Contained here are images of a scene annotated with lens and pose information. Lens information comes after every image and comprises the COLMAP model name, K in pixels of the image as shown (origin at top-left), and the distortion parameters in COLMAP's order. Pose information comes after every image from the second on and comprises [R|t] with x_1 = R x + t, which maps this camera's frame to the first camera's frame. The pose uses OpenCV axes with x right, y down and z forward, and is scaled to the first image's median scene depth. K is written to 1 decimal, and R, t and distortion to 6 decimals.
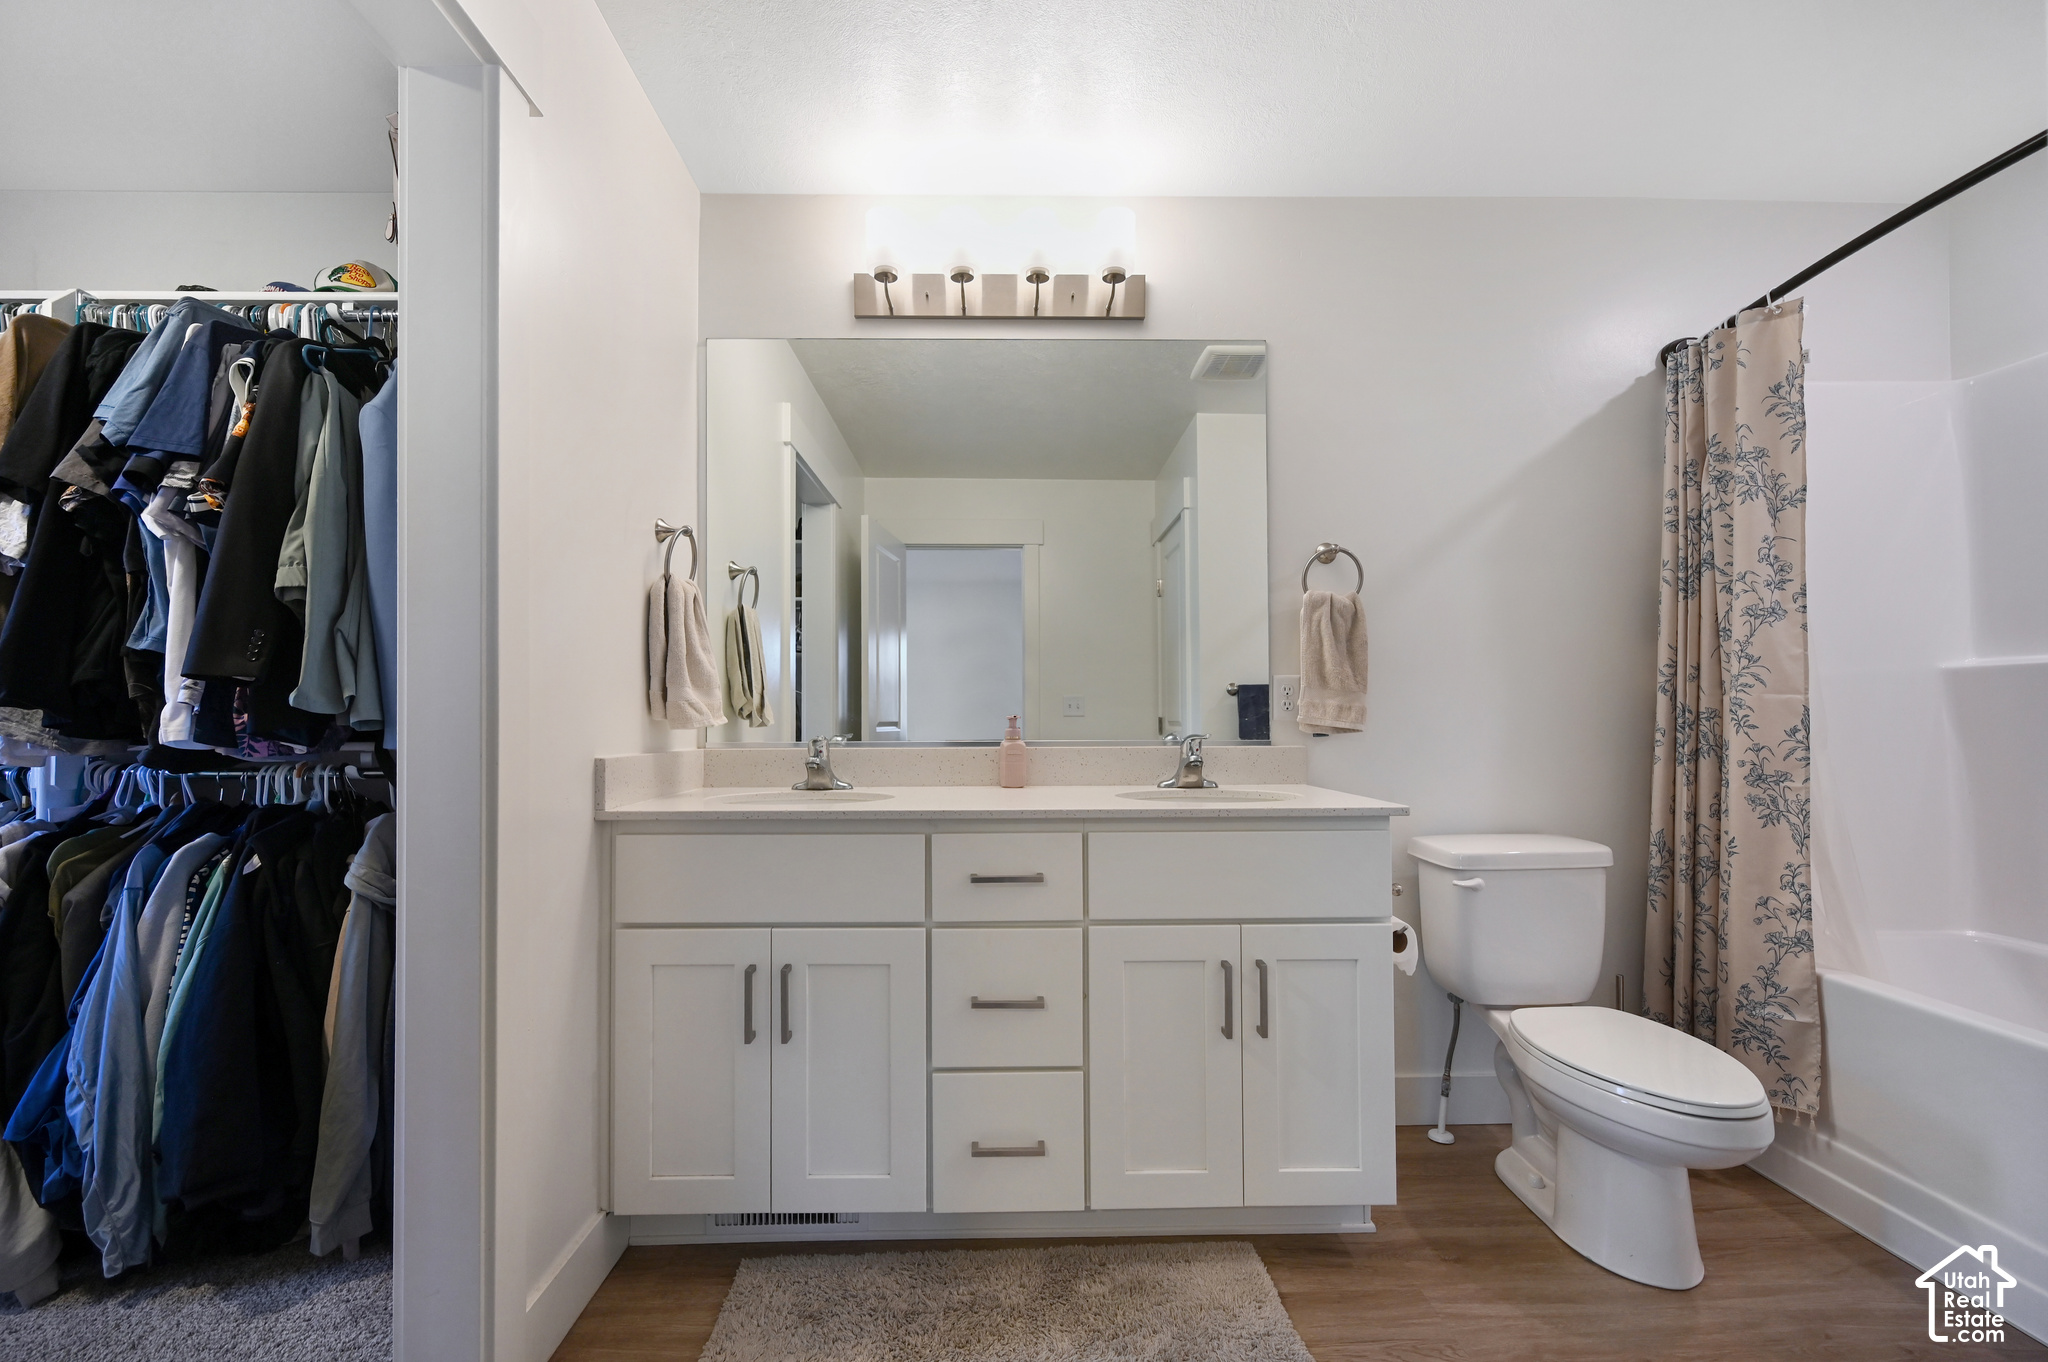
lens RADIAL K [[821.0, 0, 1017.6], [0, 821.0, 712.1], [0, 0, 1]] dist [0.000377, 0.000889]
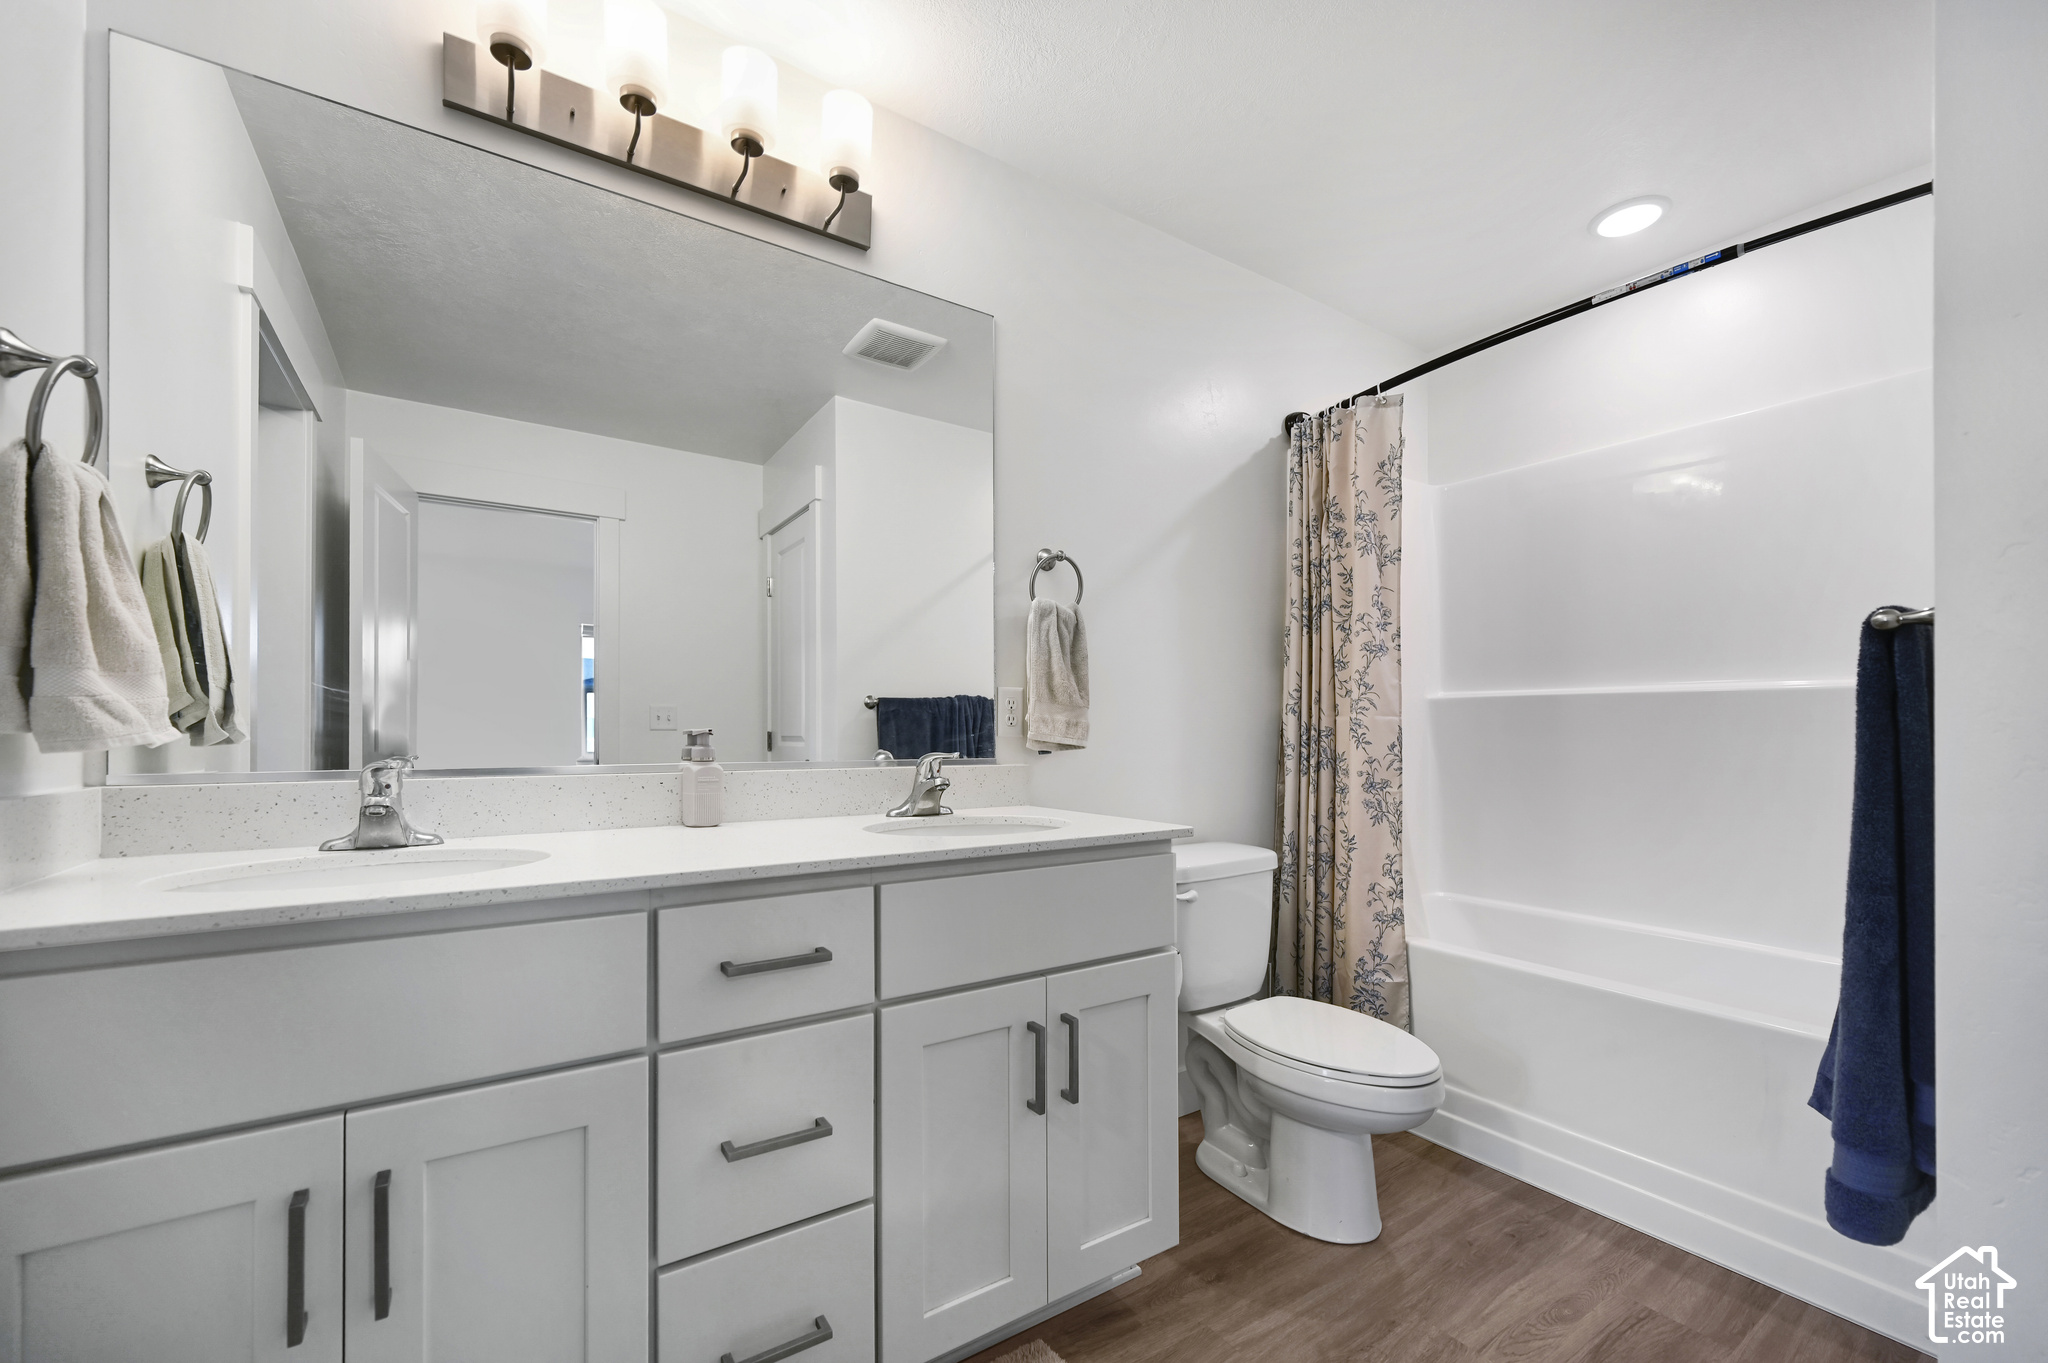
lens RADIAL K [[821.0, 0, 1017.5], [0, 821.0, 732.9], [0, 0, 1]] dist [0.000377, 0.000889]
pose [[0.849489, 0.004479, 0.527587, -0.197167], [-0.008412, 0.999952, 0.005055, 0.001636], [-0.527539, -0.008732, 0.849486, 0.280042]]
